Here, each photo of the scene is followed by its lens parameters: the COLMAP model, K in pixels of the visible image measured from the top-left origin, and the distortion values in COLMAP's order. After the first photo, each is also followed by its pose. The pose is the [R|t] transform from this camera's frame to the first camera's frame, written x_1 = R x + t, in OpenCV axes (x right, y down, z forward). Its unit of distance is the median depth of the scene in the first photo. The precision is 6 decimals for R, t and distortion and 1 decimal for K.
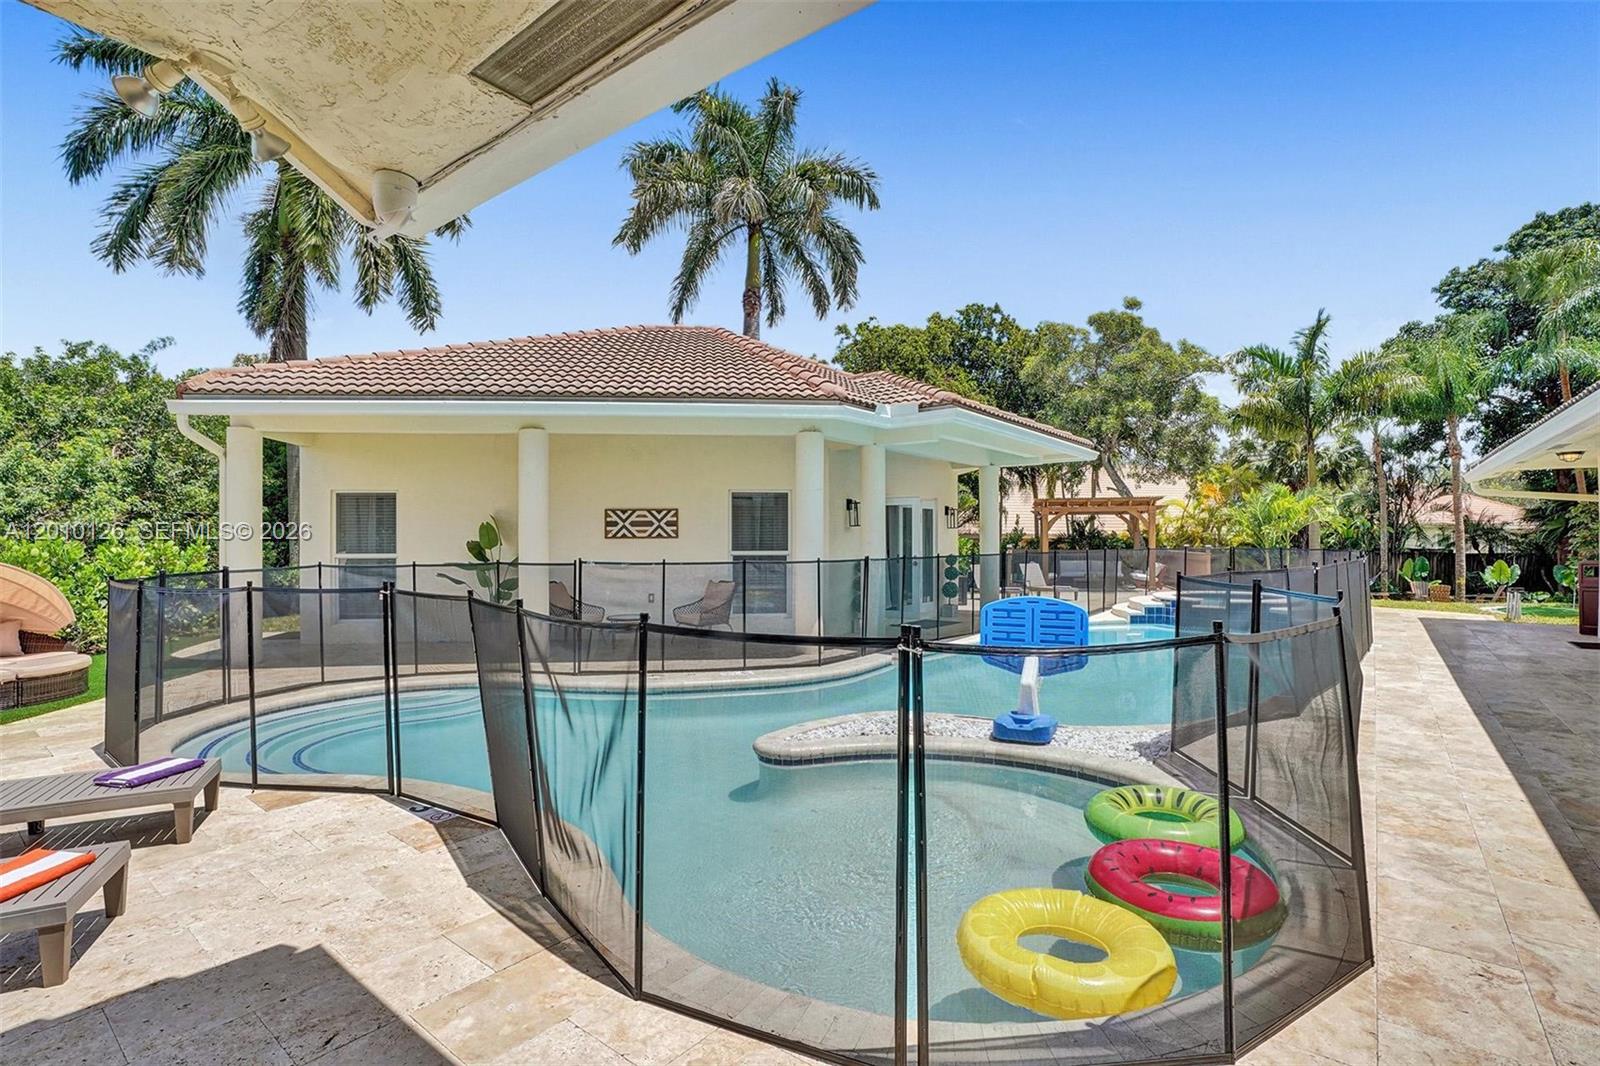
lens RADIAL K [[750.5, 0, 806.6], [0, 750.5, 533.4], [0, 0, 1]] dist [-0.062293, 0.022394]
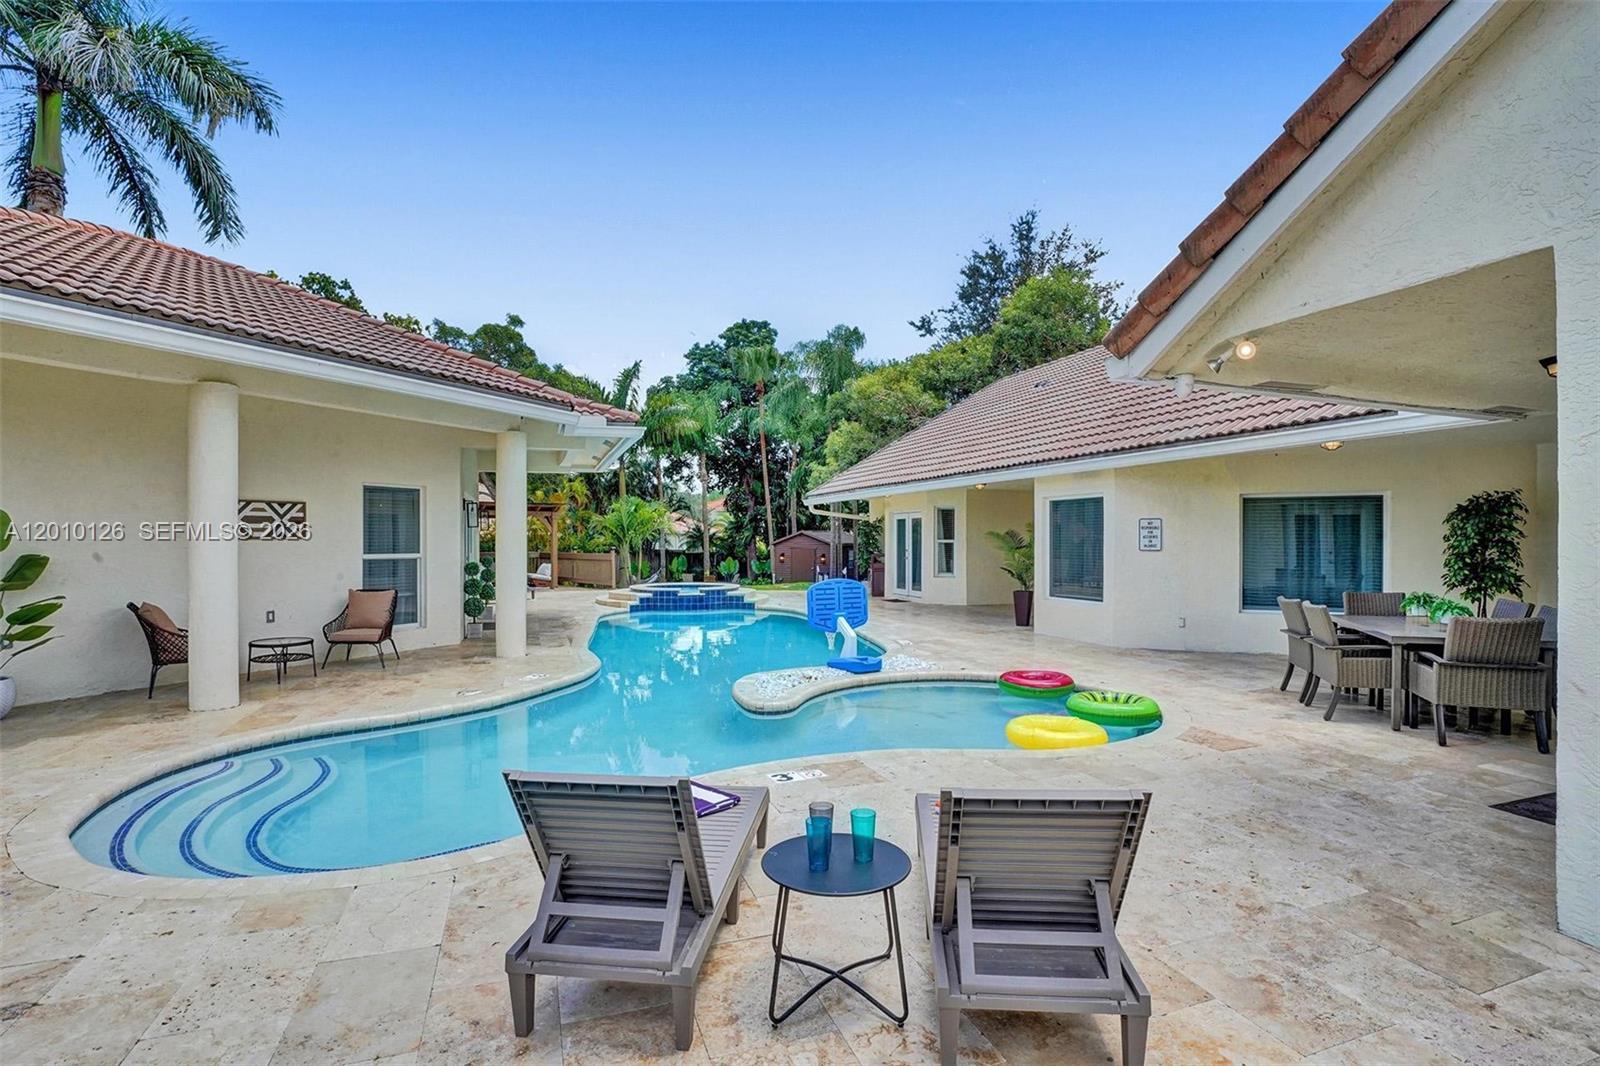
lens RADIAL K [[774.2, 0, 789.8], [0, 774.2, 538.8], [0, 0, 1]] dist [-0.061932, 0.026969]
pose [[0.553887, 0.003332, 0.832585, -0.415904], [-0.004576, 0.999989, -0.000957, 0.003490], [-0.832579, -0.003280, 0.553896, 0.096491]]
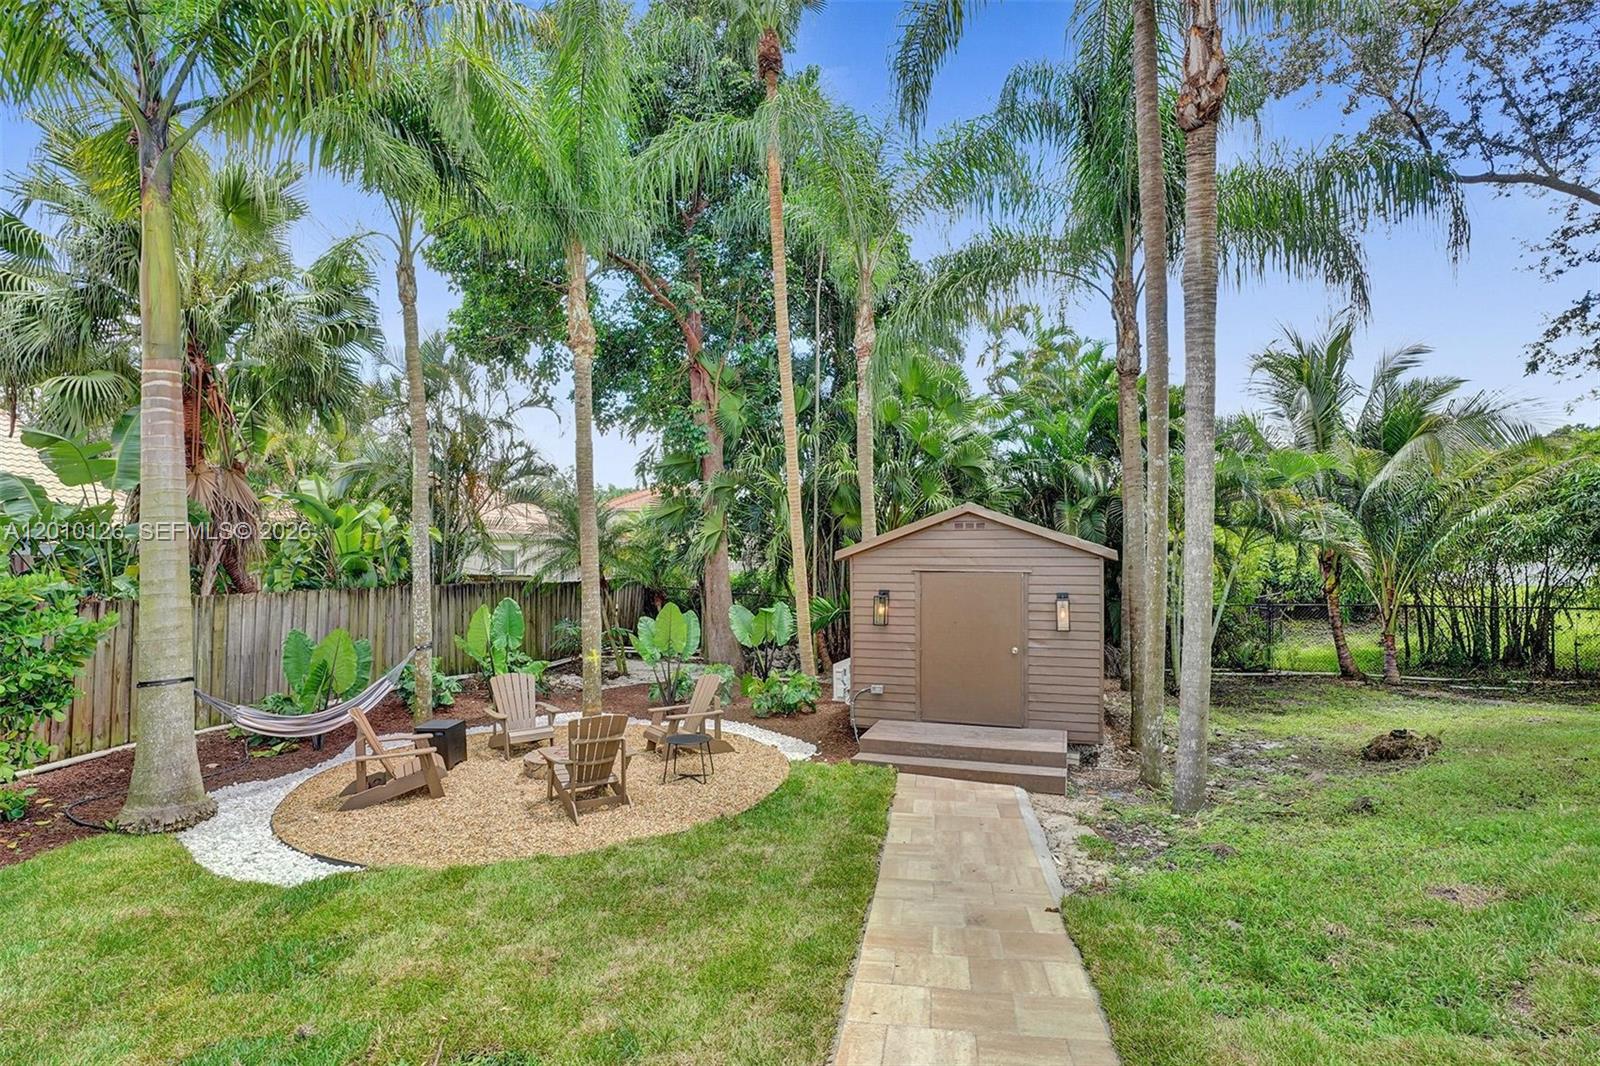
lens RADIAL K [[740.2, 0, 806.0], [0, 740.2, 552.3], [0, 0, 1]] dist [-0.066355, 0.027088]
pose [[0.415671, 0.006062, 0.909495, 1.034690], [0.000744, 0.999975, -0.007005, 0.018074], [-0.909515, 0.003588, 0.415656, 1.283887]]
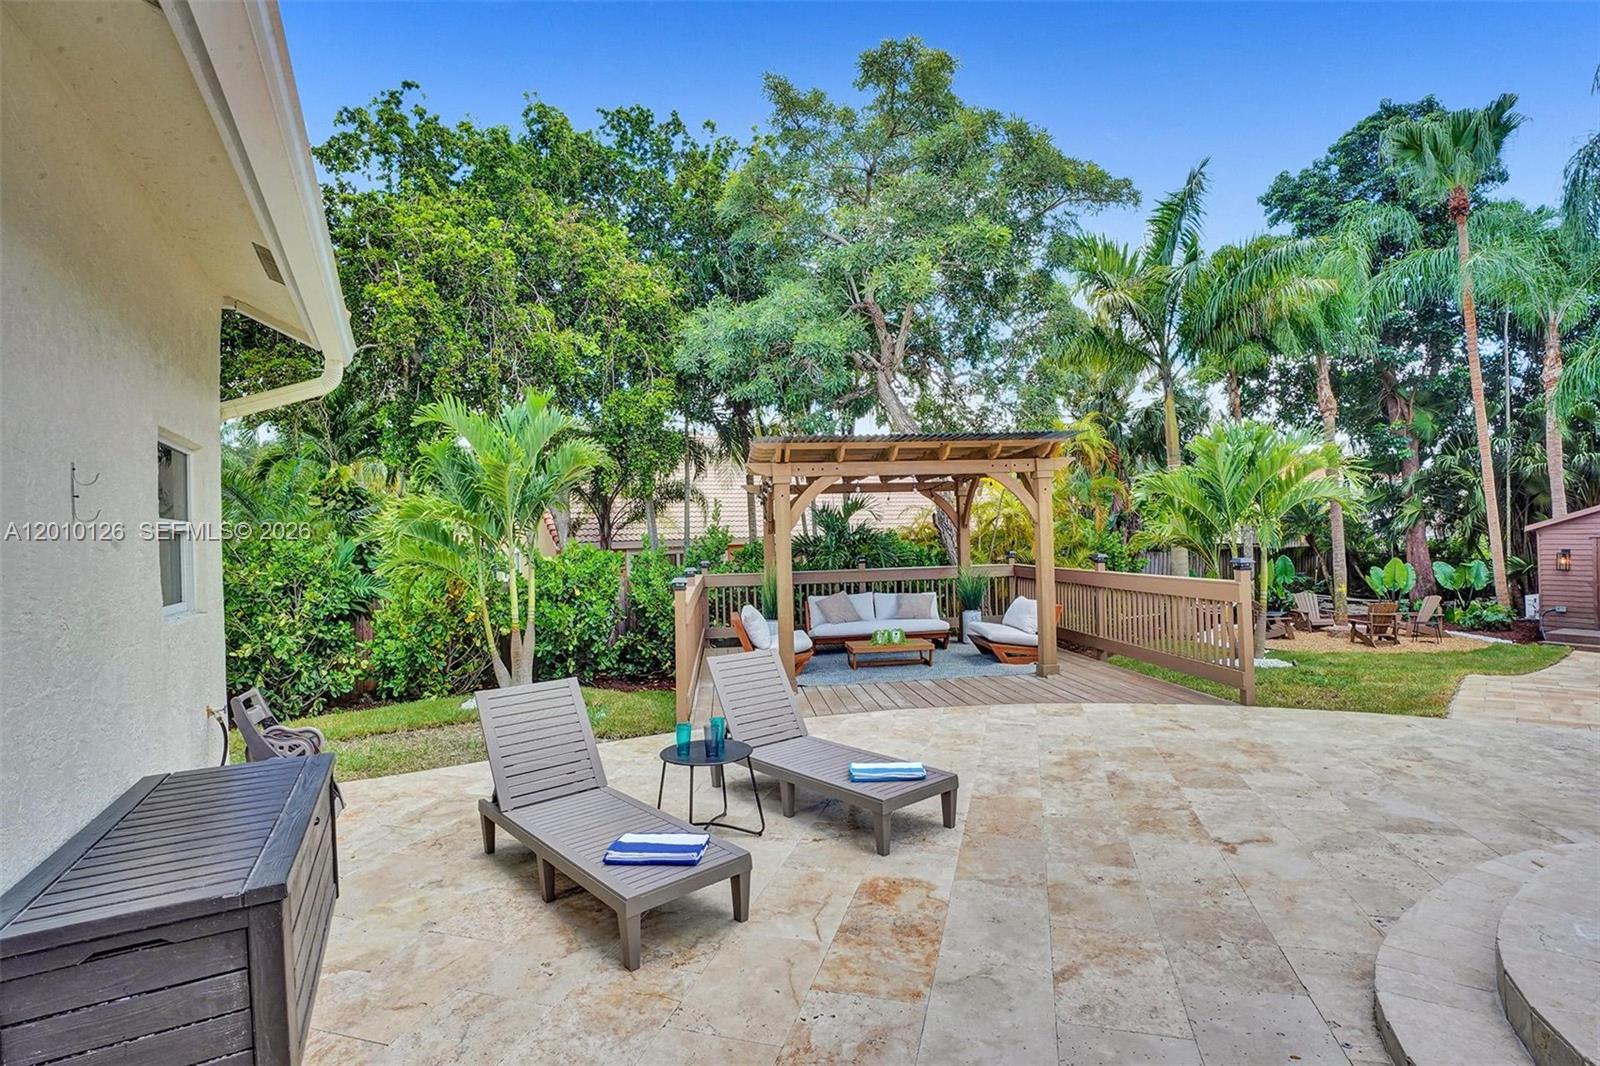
lens RADIAL K [[750.5, 0, 806.6], [0, 750.5, 533.4], [0, 0, 1]] dist [-0.062293, 0.022394]
pose [[0.928120, -0.021723, 0.371647, 0.278698], [0.024101, 0.999708, -0.001753, 0.000104], [-0.371500, 0.010584, 0.928372, 0.946541]]
